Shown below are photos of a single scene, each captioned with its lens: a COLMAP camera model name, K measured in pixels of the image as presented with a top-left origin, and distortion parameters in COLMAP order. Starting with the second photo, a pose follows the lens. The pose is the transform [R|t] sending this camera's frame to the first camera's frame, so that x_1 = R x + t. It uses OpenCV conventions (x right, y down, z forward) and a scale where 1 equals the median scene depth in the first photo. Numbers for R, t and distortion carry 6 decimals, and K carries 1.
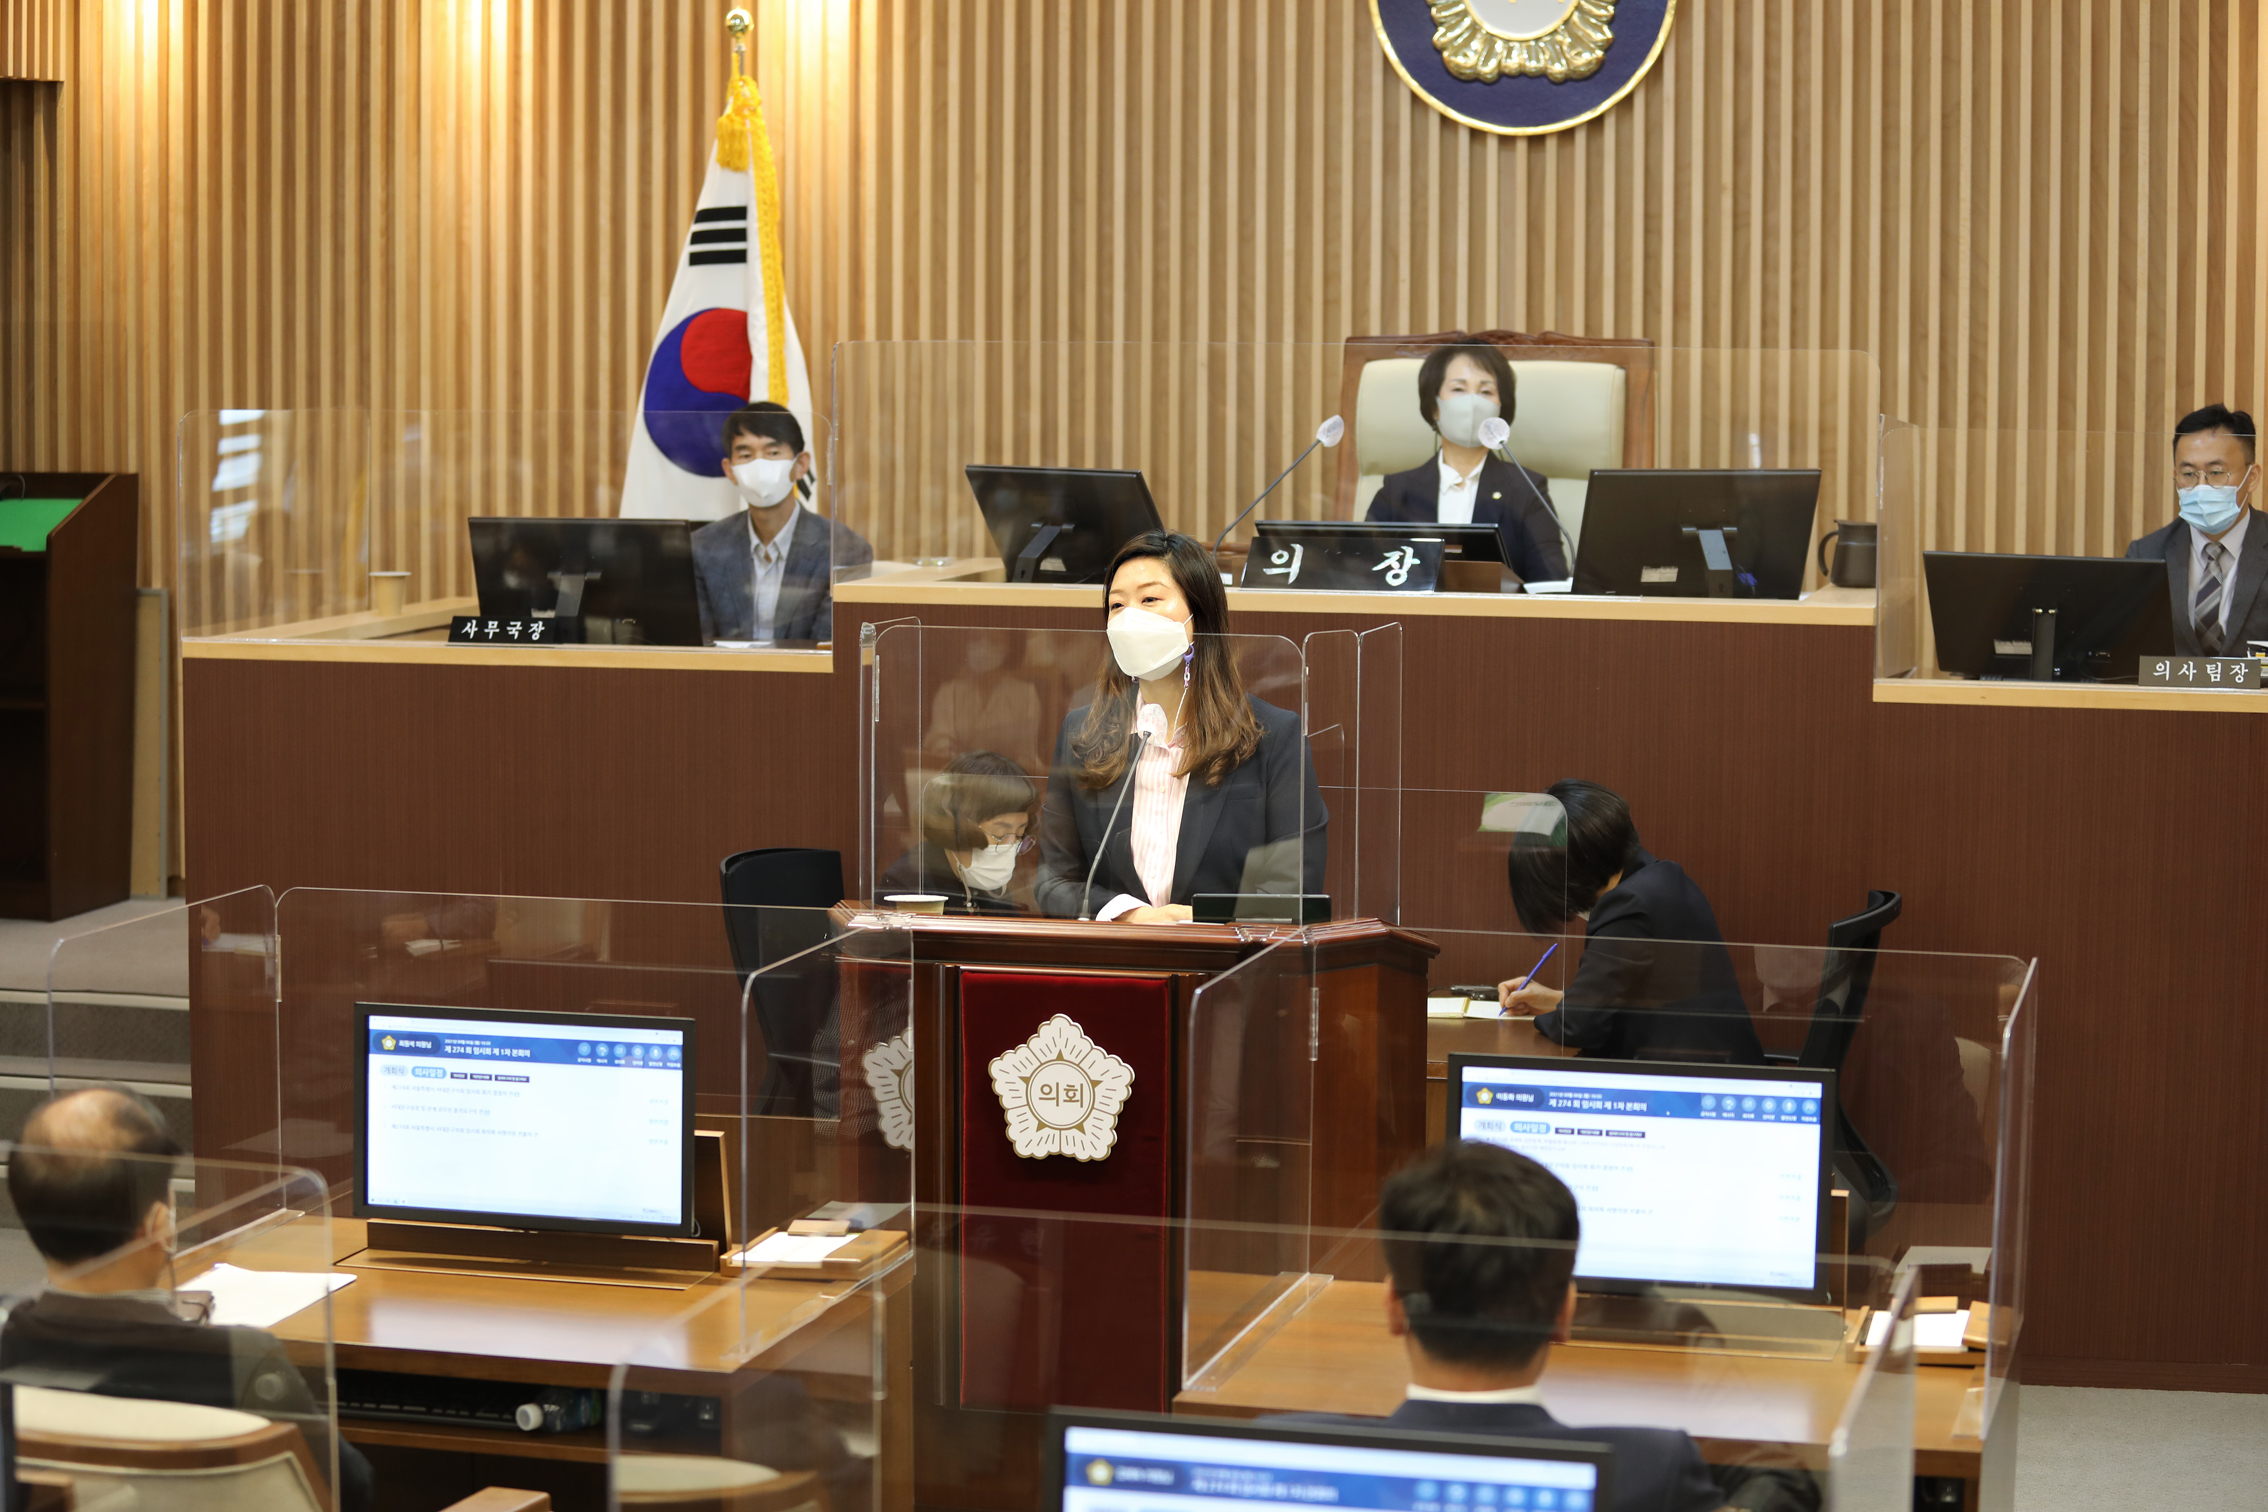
lens RADIAL K [[4622.4, 0, 1134.0], [0, 4622.4, 756.0], [0, 0, 1]] dist [-0.331353, 0.183726]
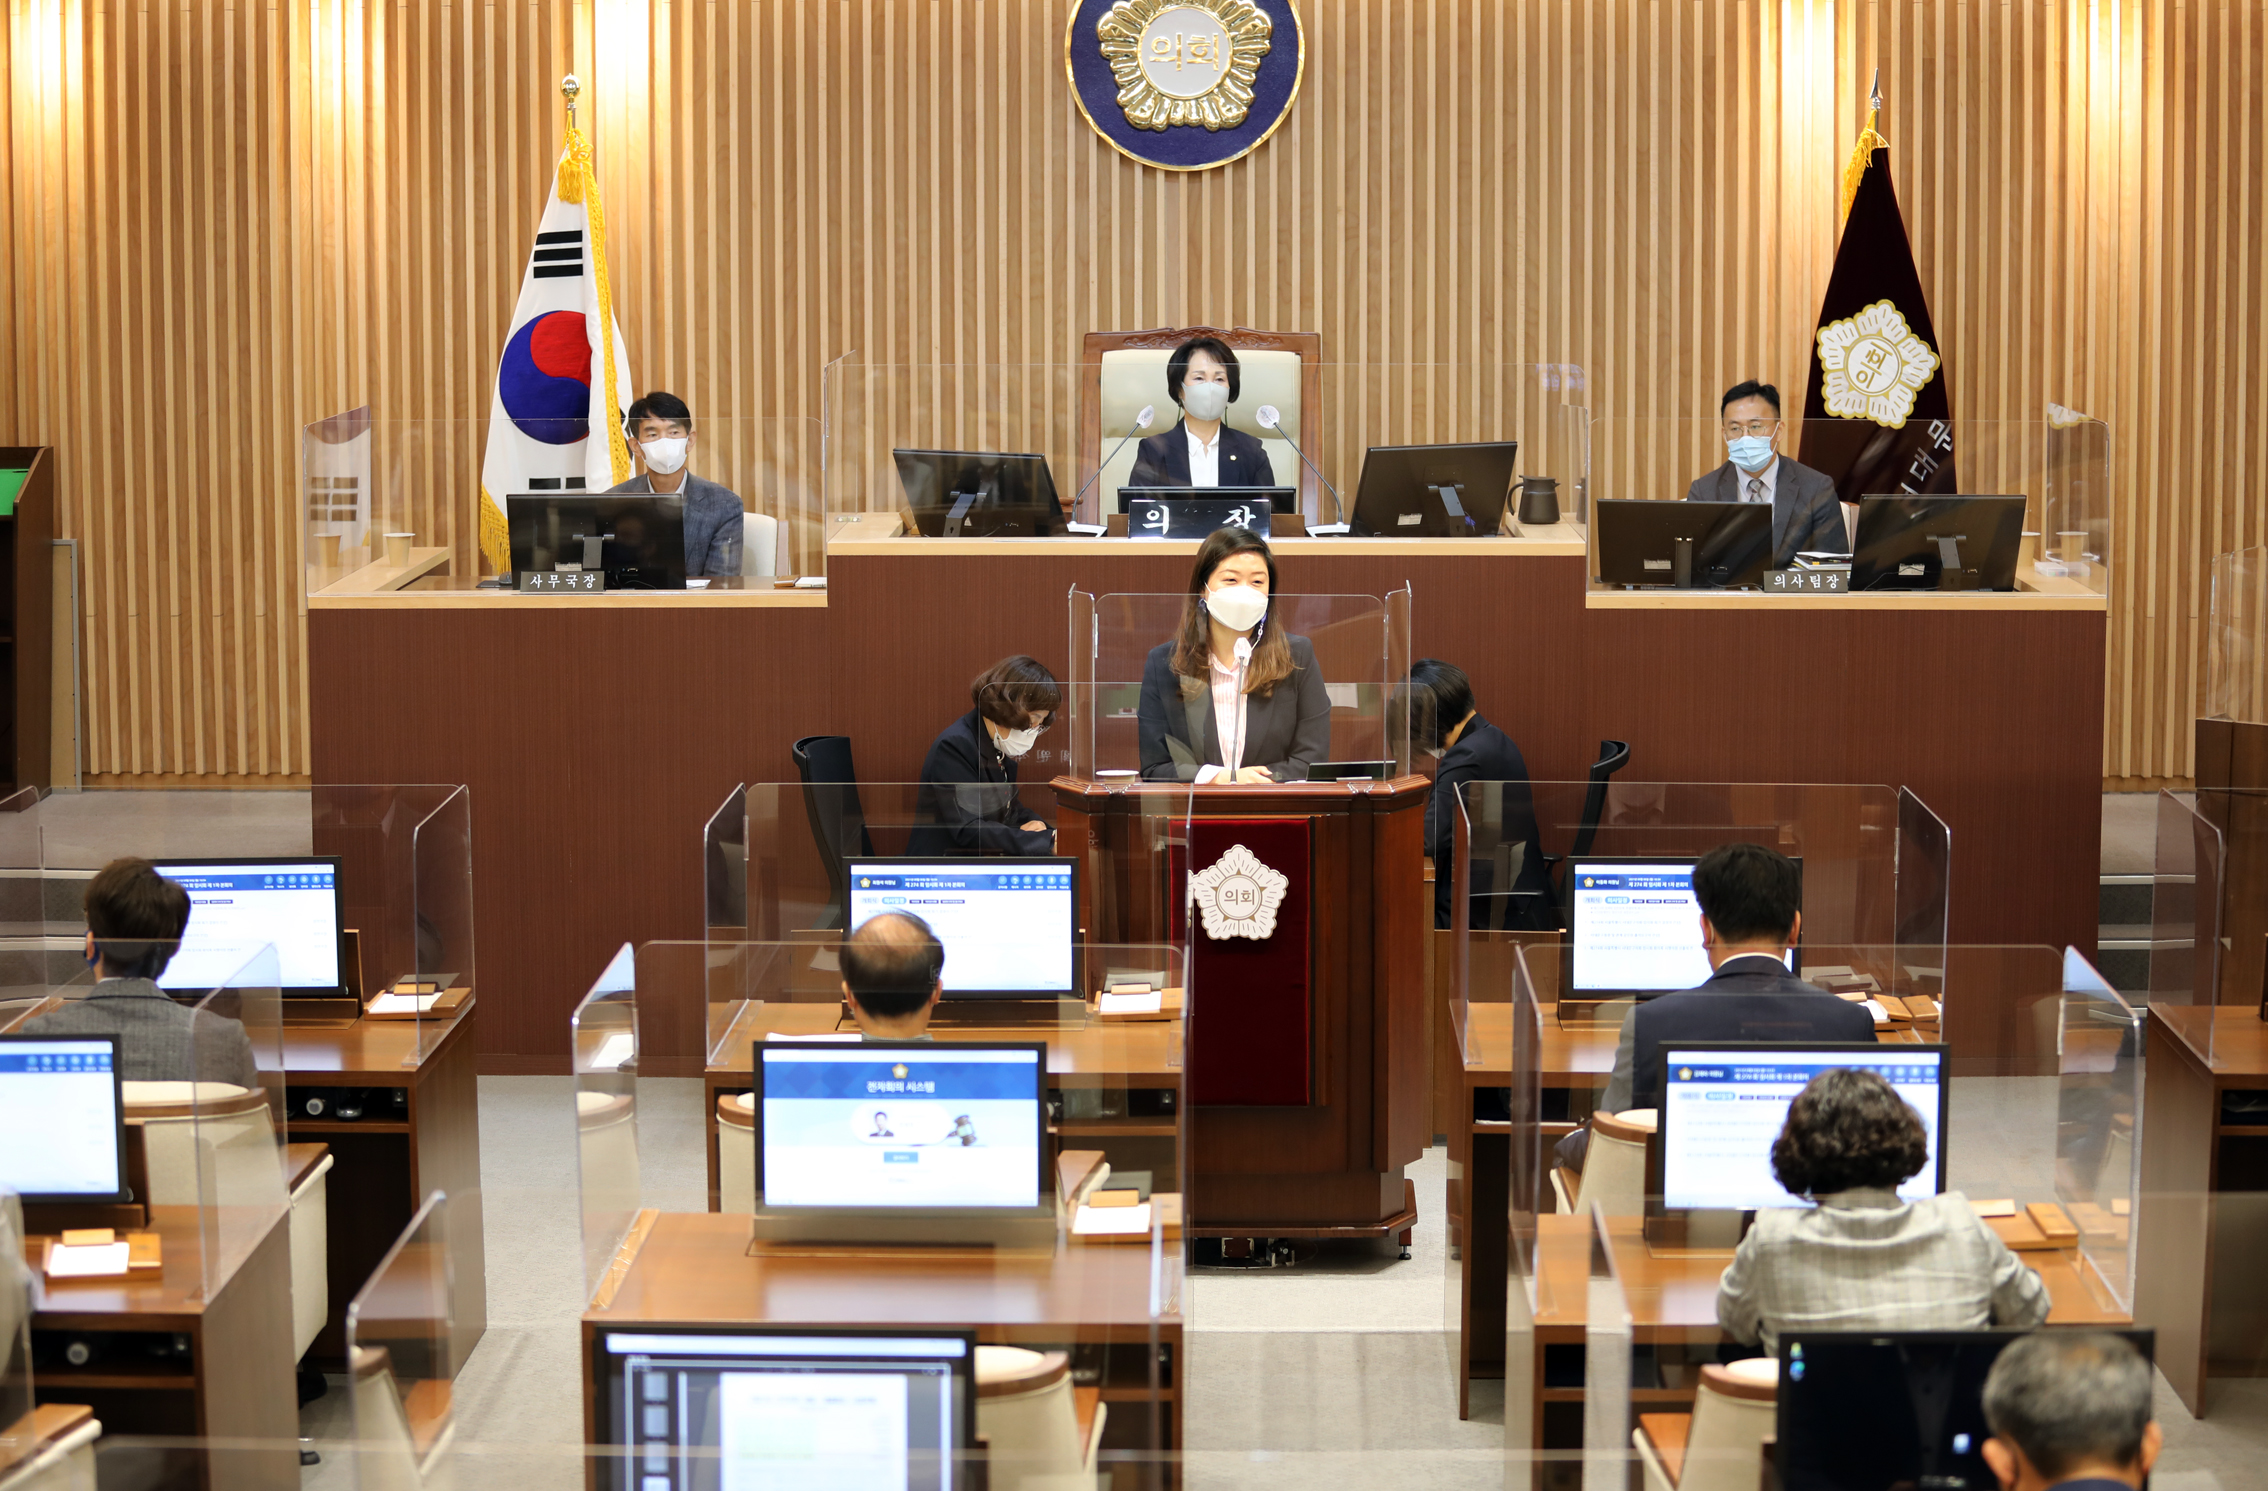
lens RADIAL K [[4702.6, 0, 1134.0], [0, 4702.6, 745.5], [0, 0, 1]] dist [-0.348415, 0.053341]
pose [[0.972411, -0.037507, 0.230240, -0.268652], [0.029228, 0.998801, 0.039266, -0.026090], [-0.231437, -0.031454, 0.972341, -0.337806]]
